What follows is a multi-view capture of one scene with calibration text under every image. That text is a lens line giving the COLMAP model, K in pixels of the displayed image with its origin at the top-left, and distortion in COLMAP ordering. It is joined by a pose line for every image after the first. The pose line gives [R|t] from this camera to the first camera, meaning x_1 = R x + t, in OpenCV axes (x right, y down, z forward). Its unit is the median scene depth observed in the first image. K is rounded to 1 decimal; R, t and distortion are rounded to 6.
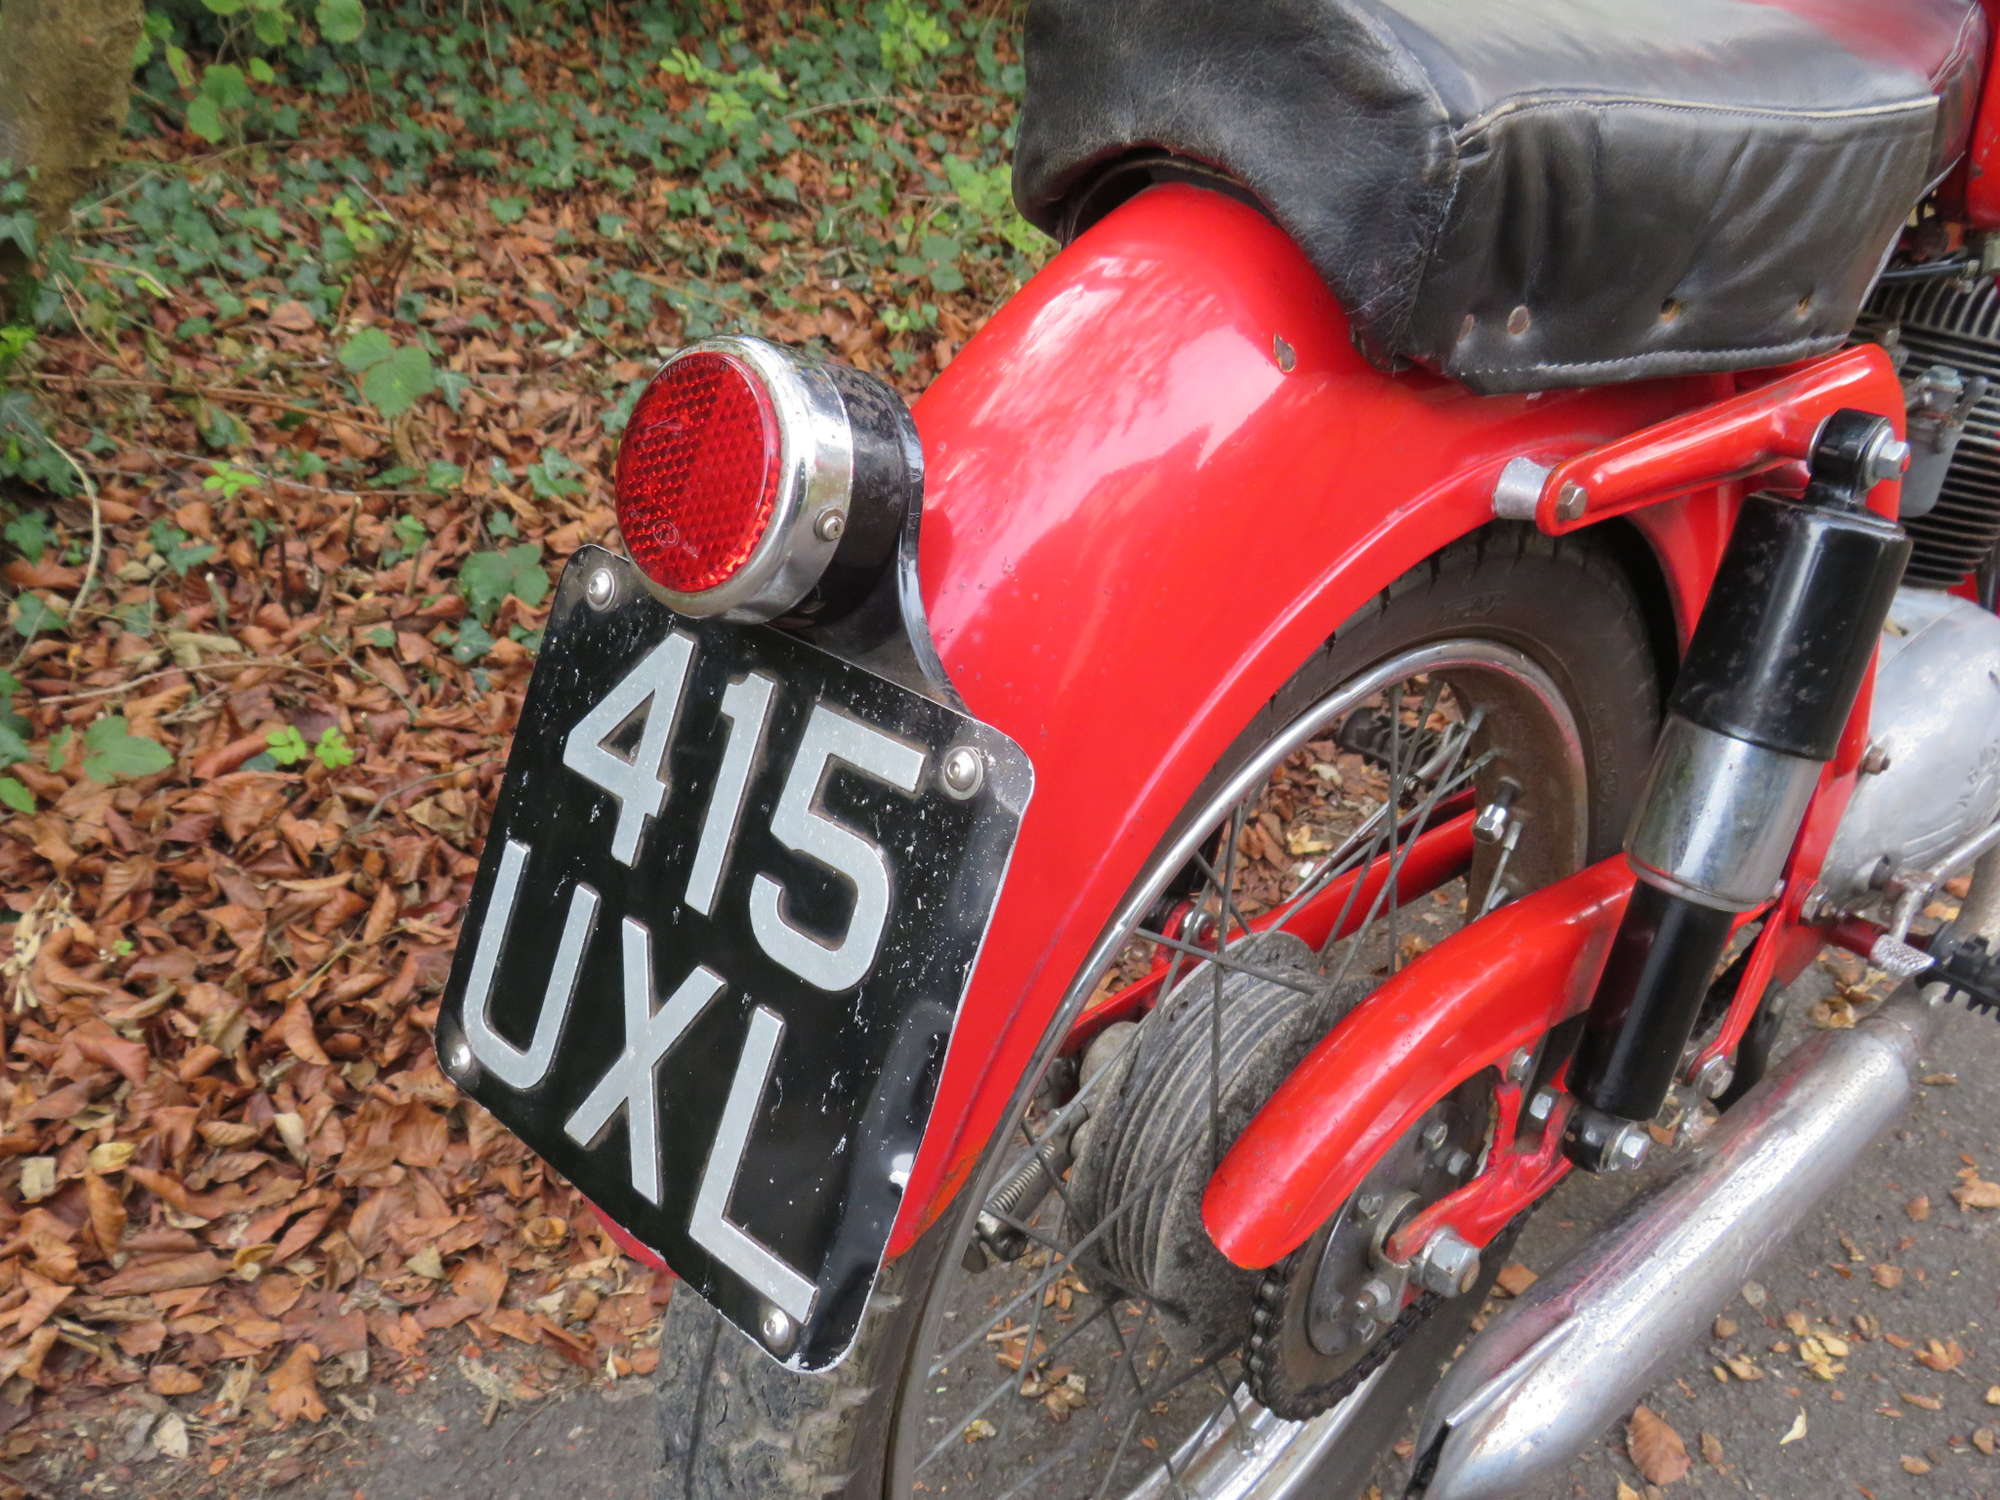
lens RADIAL K [[1752.7, 0, 990.6], [0, 1752.7, 745.5], [0, 0, 1]] dist [-0.036081, 0.010064]
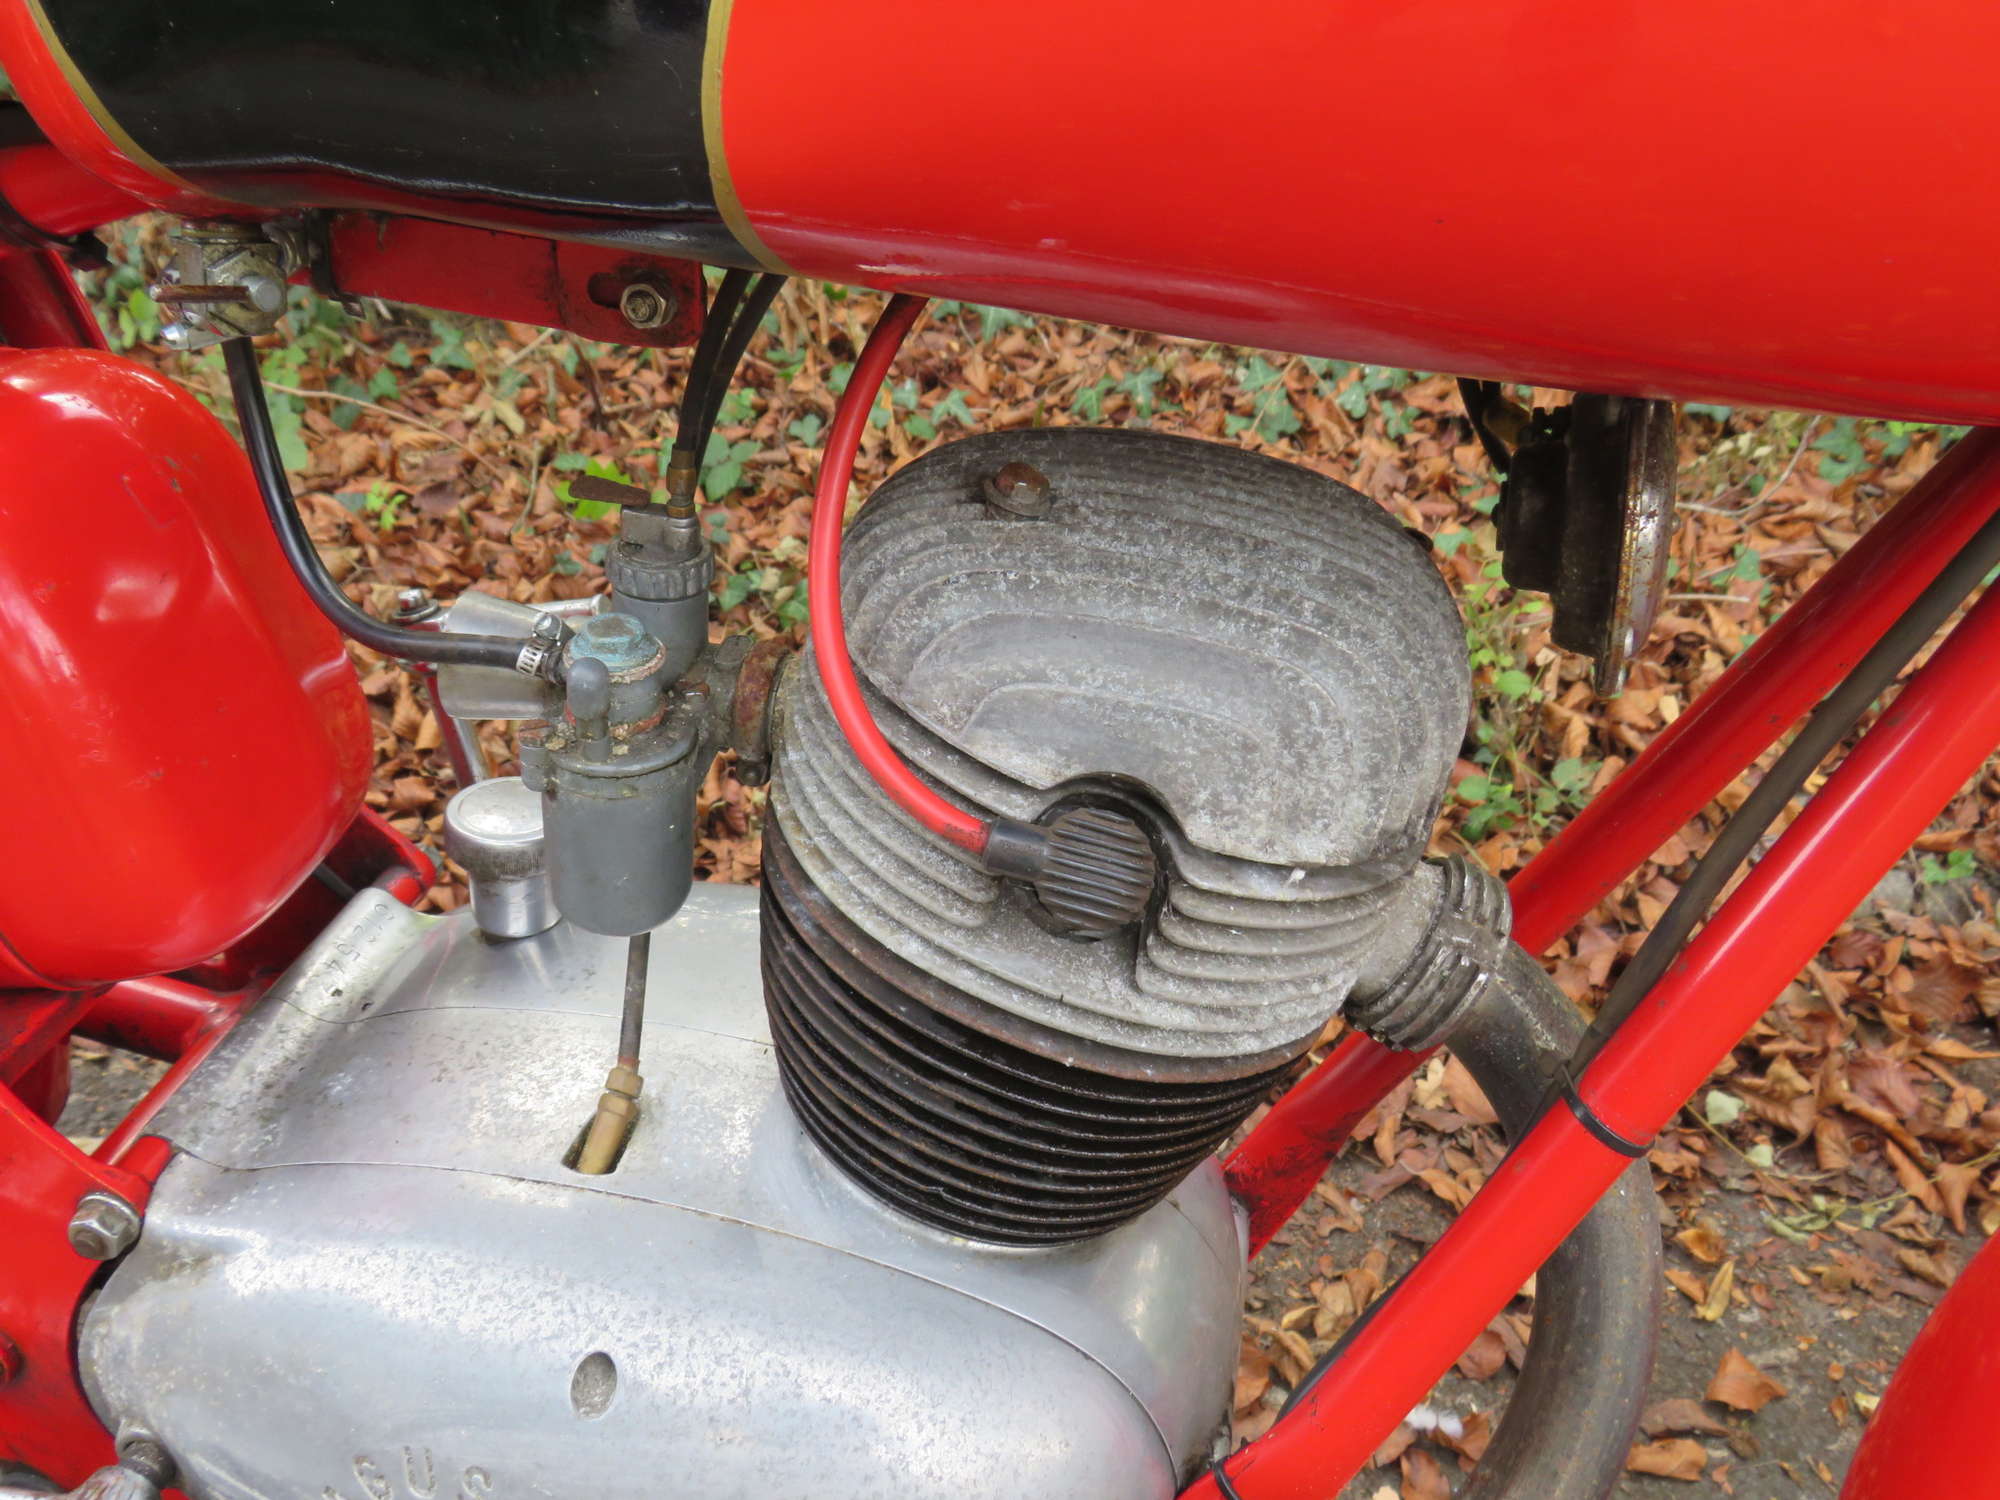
lens RADIAL K [[1752.7, 0, 1006.9], [0, 1752.7, 752.3], [0, 0, 1]] dist [-0.036081, 0.010064]
pose [[0.556854, 0.425064, -0.713606, 0.628548], [-0.455238, 0.874790, 0.165834, -0.207514], [0.694746, 0.232515, 0.680636, 0.532308]]
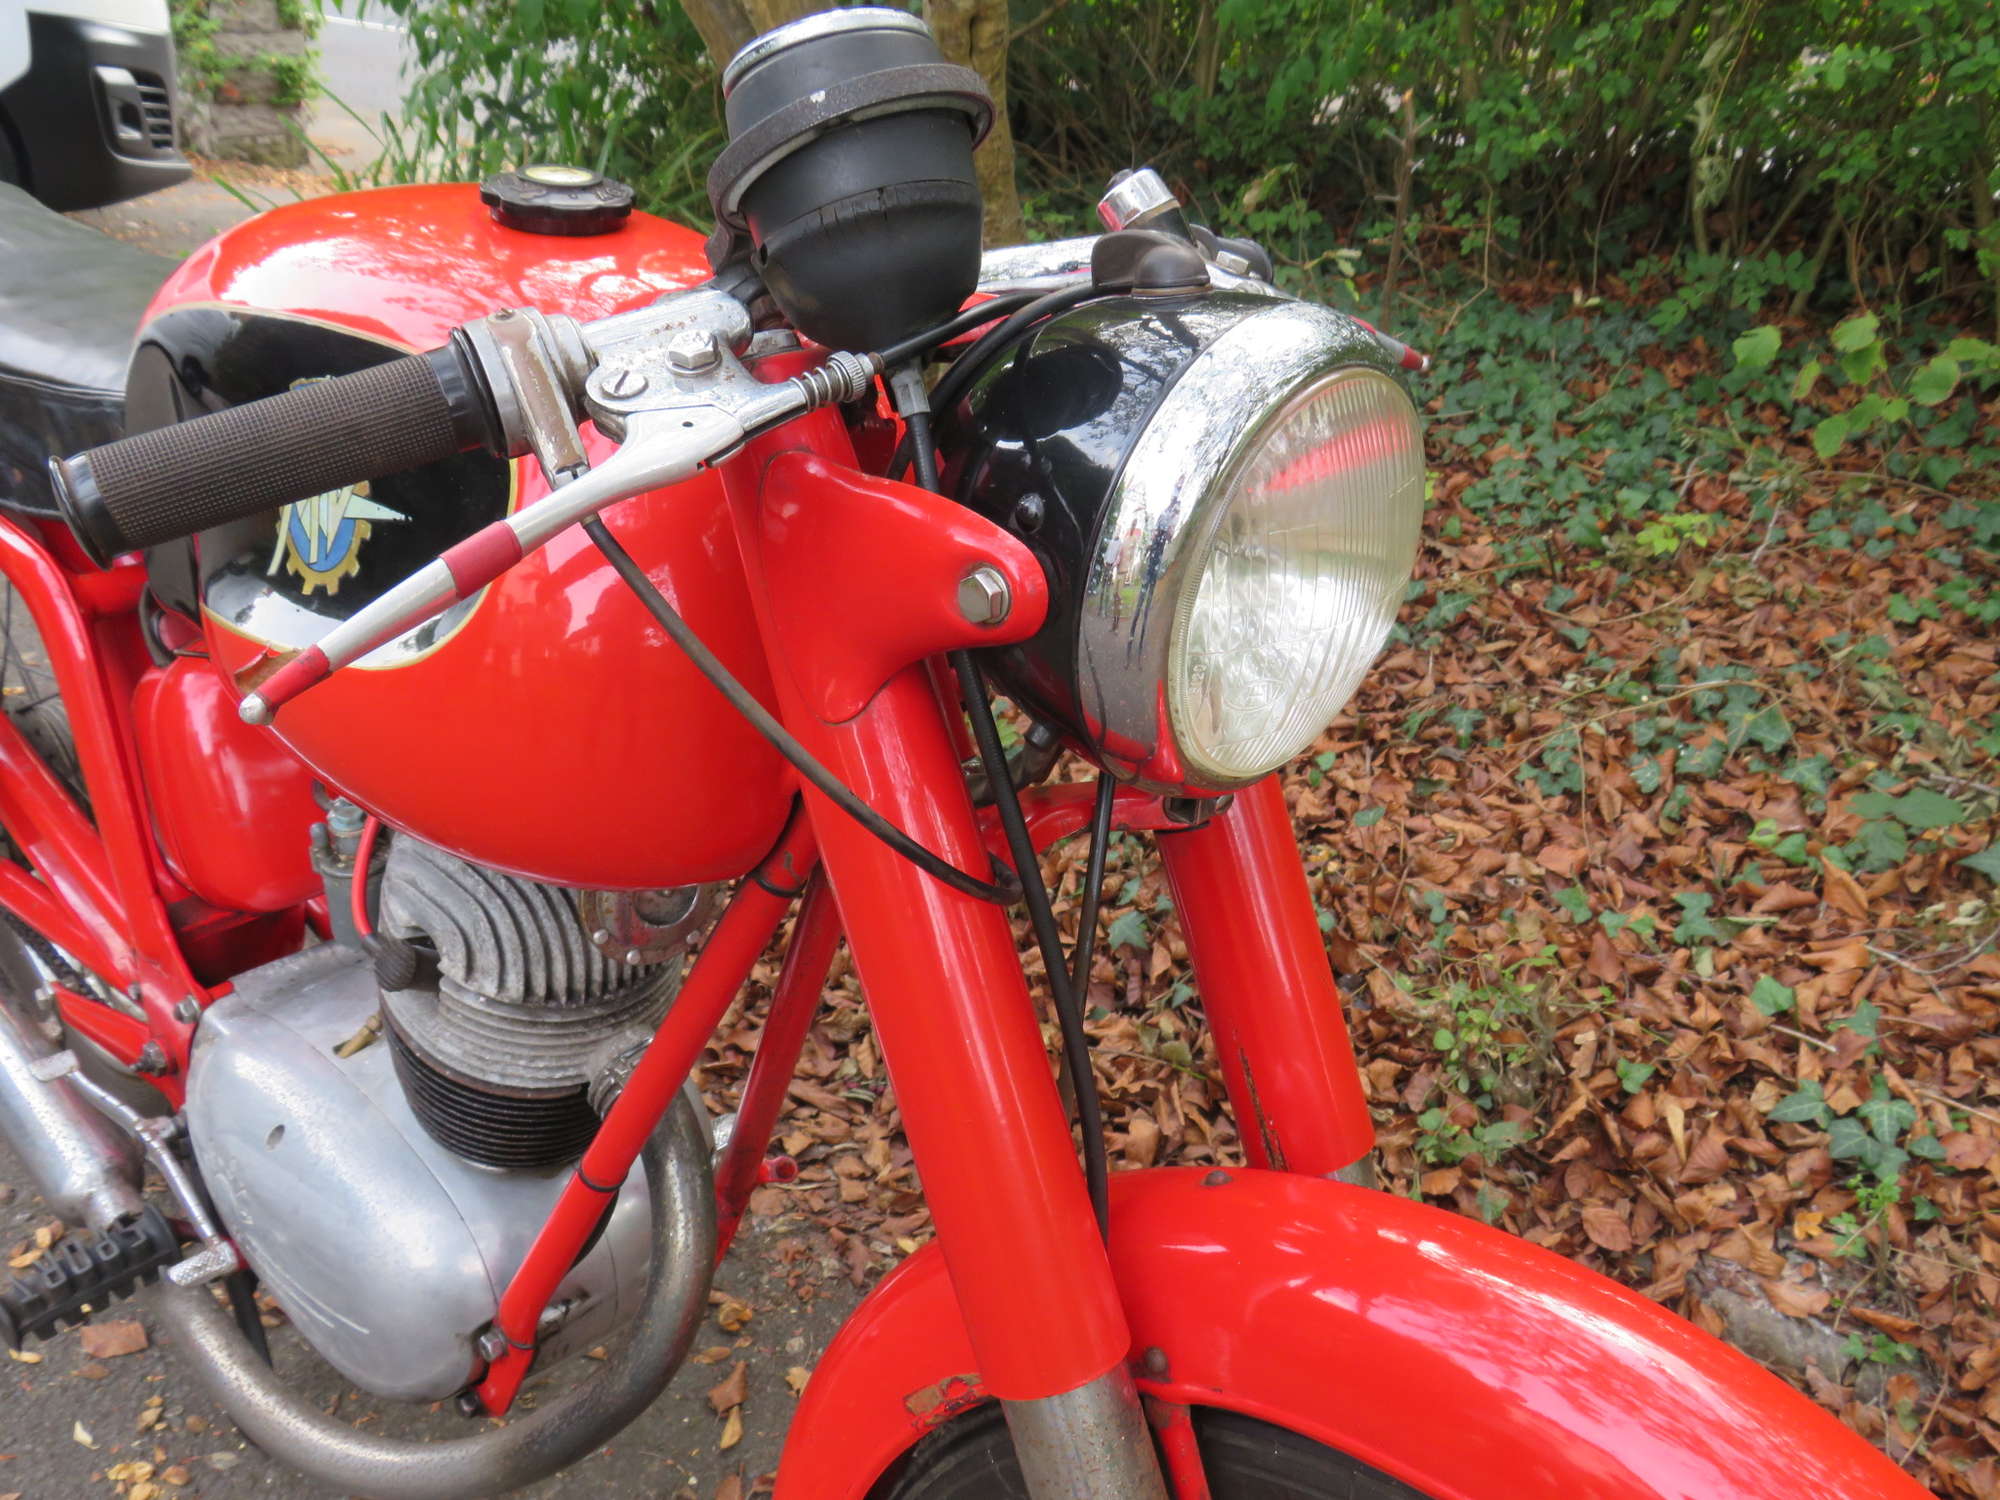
lens RADIAL K [[1752.7, 0, 1001.5], [0, 1752.7, 755.6], [0, 0, 1]] dist [-0.036081, 0.010064]
pose [[0.014951, 0.431528, -0.901975, 0.969635], [-0.545005, 0.759812, 0.354480, -0.536395], [0.838300, 0.486281, 0.246545, 0.714422]]
